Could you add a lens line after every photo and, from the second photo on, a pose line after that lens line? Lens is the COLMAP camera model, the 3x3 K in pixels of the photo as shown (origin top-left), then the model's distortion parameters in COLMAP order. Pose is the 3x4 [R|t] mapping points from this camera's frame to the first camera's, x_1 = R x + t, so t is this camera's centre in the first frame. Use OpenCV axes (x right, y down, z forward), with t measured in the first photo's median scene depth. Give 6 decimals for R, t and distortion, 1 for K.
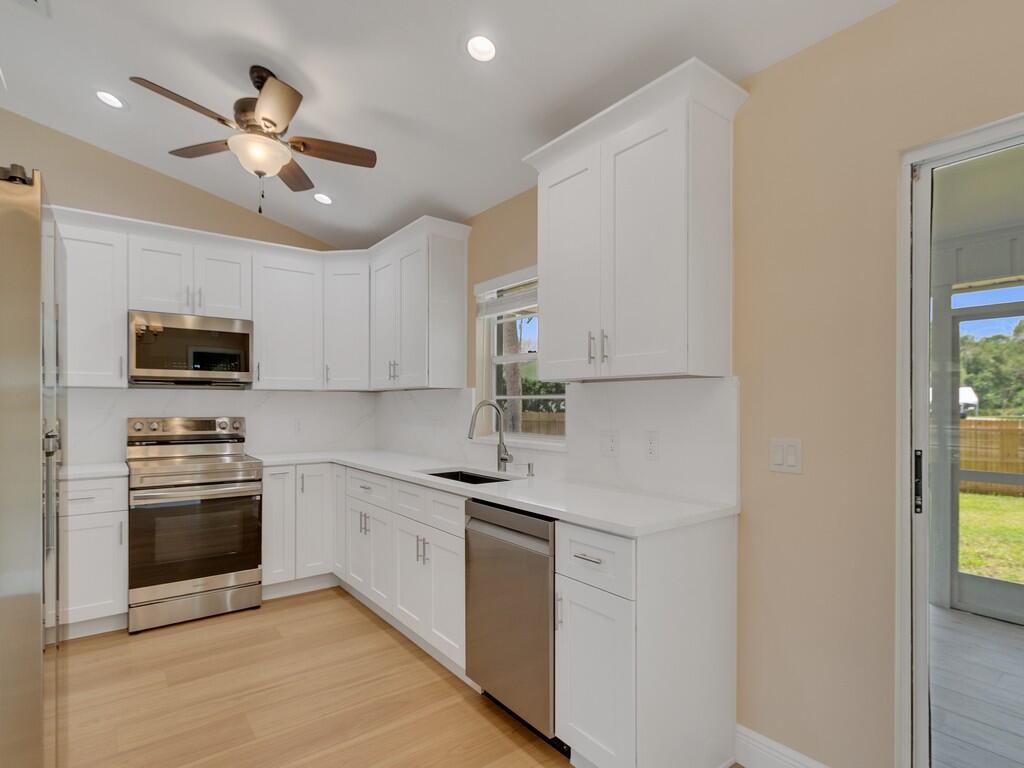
lens RADIAL K [[527.7, 0, 500.6], [0, 527.7, 406.5], [0, 0, 1]] dist [-0.000301, 0.000599]
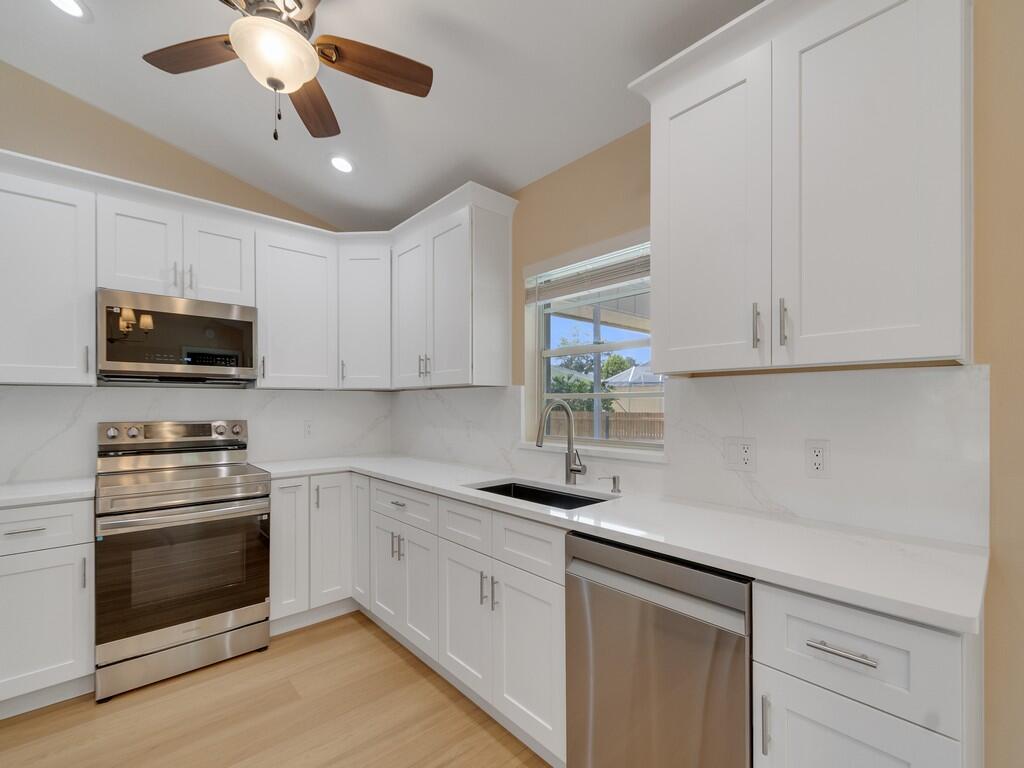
lens RADIAL K [[454.5, 0, 499.9], [0, 454.5, 405.3], [0, 0, 1]] dist [0.006237, -0.000764]
pose [[0.997301, -0.003754, 0.073324, -0.146028], [0.003812, 0.999993, -0.000654, -0.002410], [-0.073321, 0.000932, 0.997308, 0.262502]]
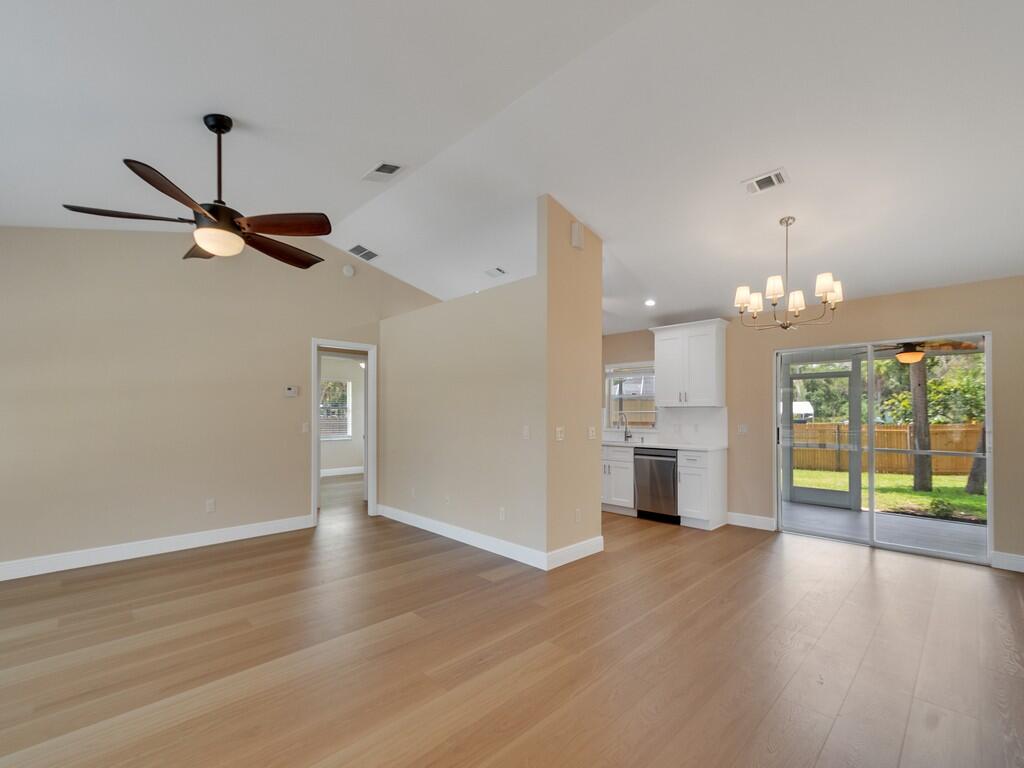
lens RADIAL K [[444.0, 0, 502.4], [0, 444.0, 412.9], [0, 0, 1]] dist [0.002011, -0.000310]
pose [[0.992778, 0.000072, 0.119962, -0.765135], [0.000642, 0.999982, -0.005910, -0.002176], [-0.119960, 0.005945, 0.992761, -0.948479]]
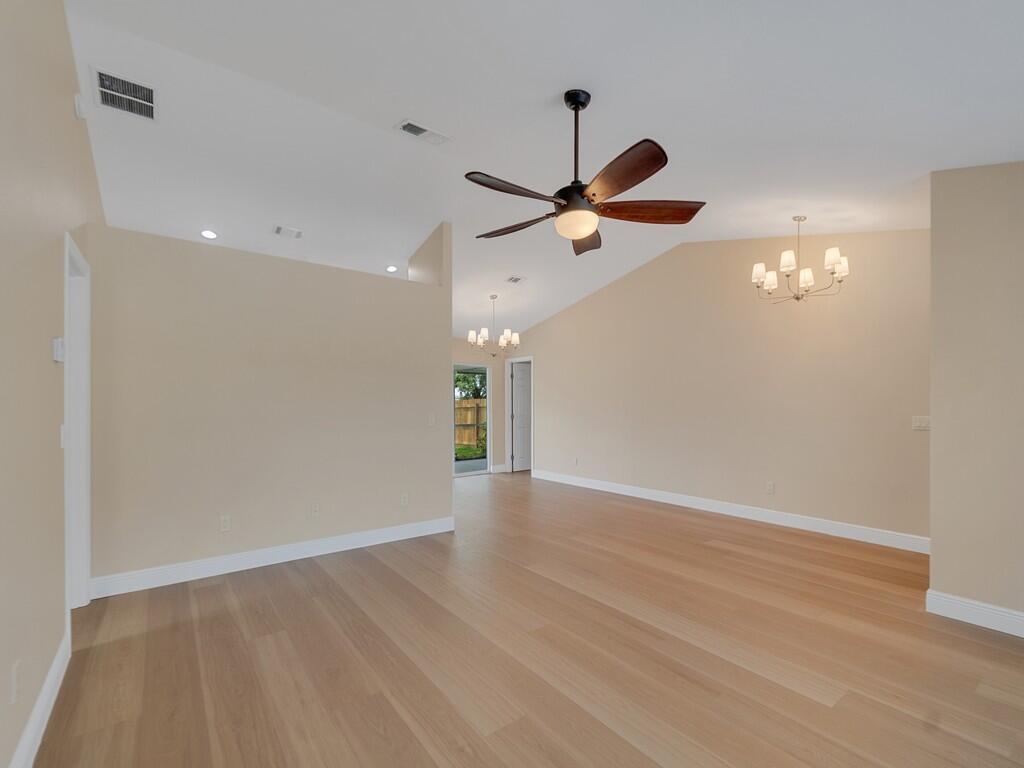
lens RADIAL K [[454.5, 0, 499.9], [0, 454.5, 405.3], [0, 0, 1]] dist [0.006237, -0.000764]
pose [[0.011303, -0.006330, 0.999916, -1.965087], [0.006937, 0.999956, 0.006252, -0.010343], [-0.999912, 0.006865, 0.011347, -0.003580]]
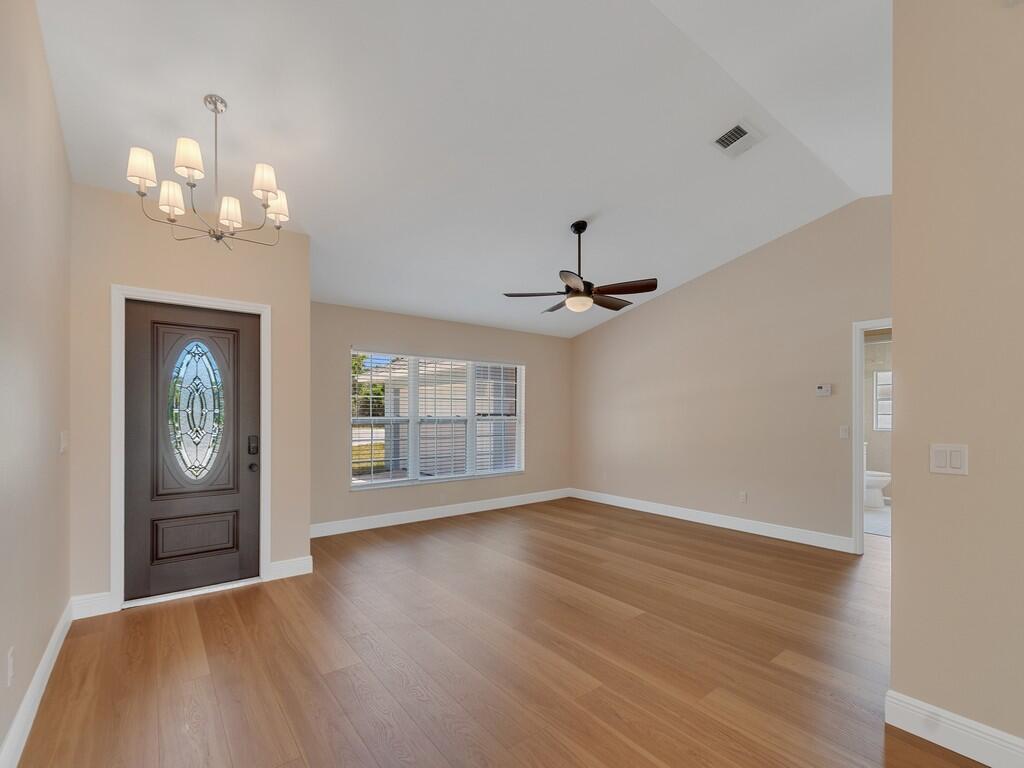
lens RADIAL K [[464.0, 0, 498.0], [0, 464.0, 413.4], [0, 0, 1]] dist [-0.000105, -0.000182]
pose [[-0.000851, -0.001283, -0.999999, 0.088892], [-0.010379, 0.999945, -0.001274, -0.001293], [0.999946, 0.010378, -0.000865, -0.338600]]
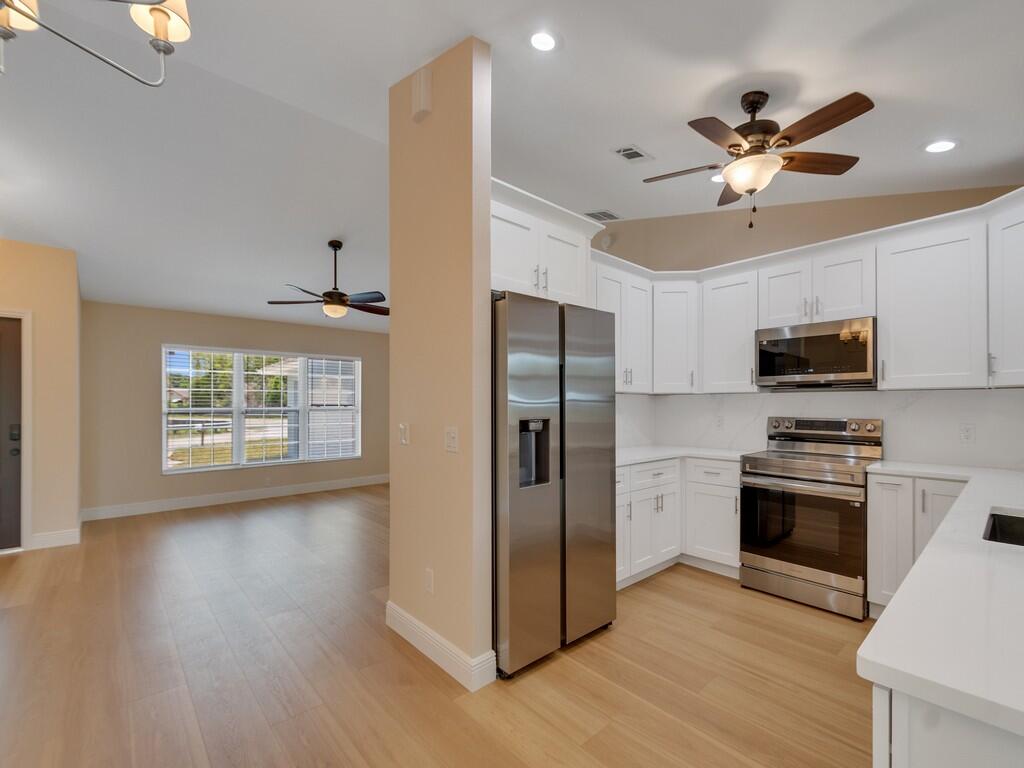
lens RADIAL K [[454.5, 0, 499.9], [0, 454.5, 405.3], [0, 0, 1]] dist [0.006237, -0.000764]
pose [[0.069997, 0.000640, -0.997547, 0.323303], [-0.004779, 0.999989, 0.000306, -0.002309], [0.997536, 0.004746, 0.069999, 0.313000]]
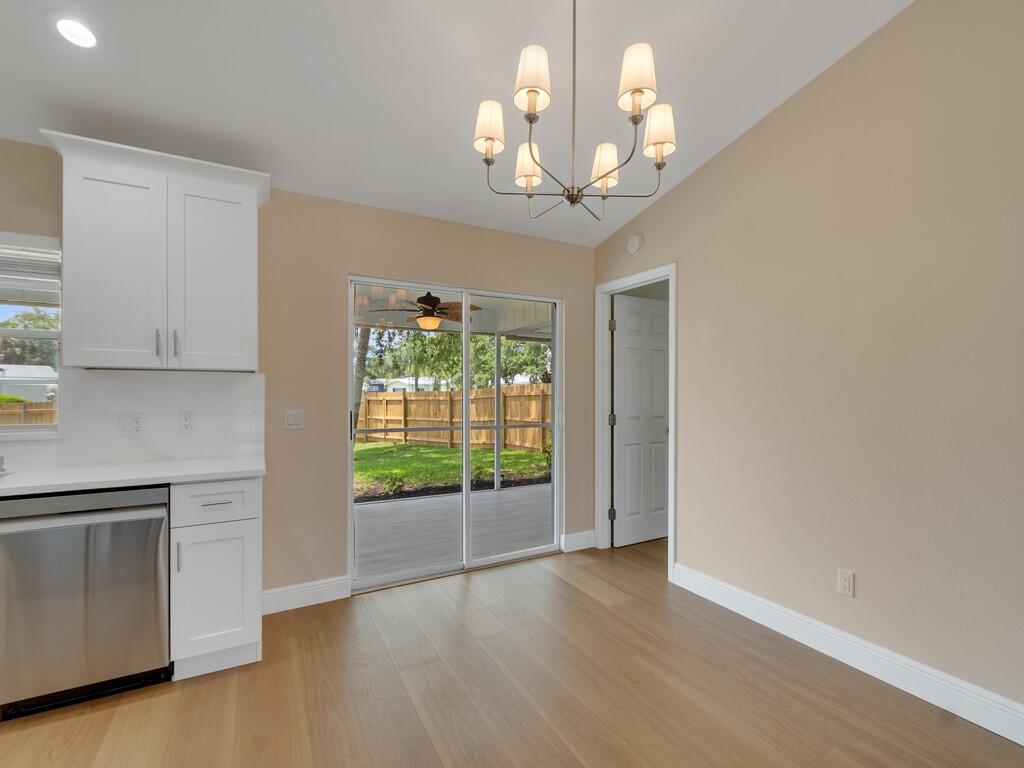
lens RADIAL K [[455.8, 0, 507.2], [0, 455.8, 391.7], [0, 0, 1]] dist [0.000955, -0.000096]
pose [[0.154647, -0.003363, 0.987964, -0.471727], [0.002430, 0.999992, 0.003024, -0.001305], [-0.987967, 0.001933, 0.154654, 0.038571]]
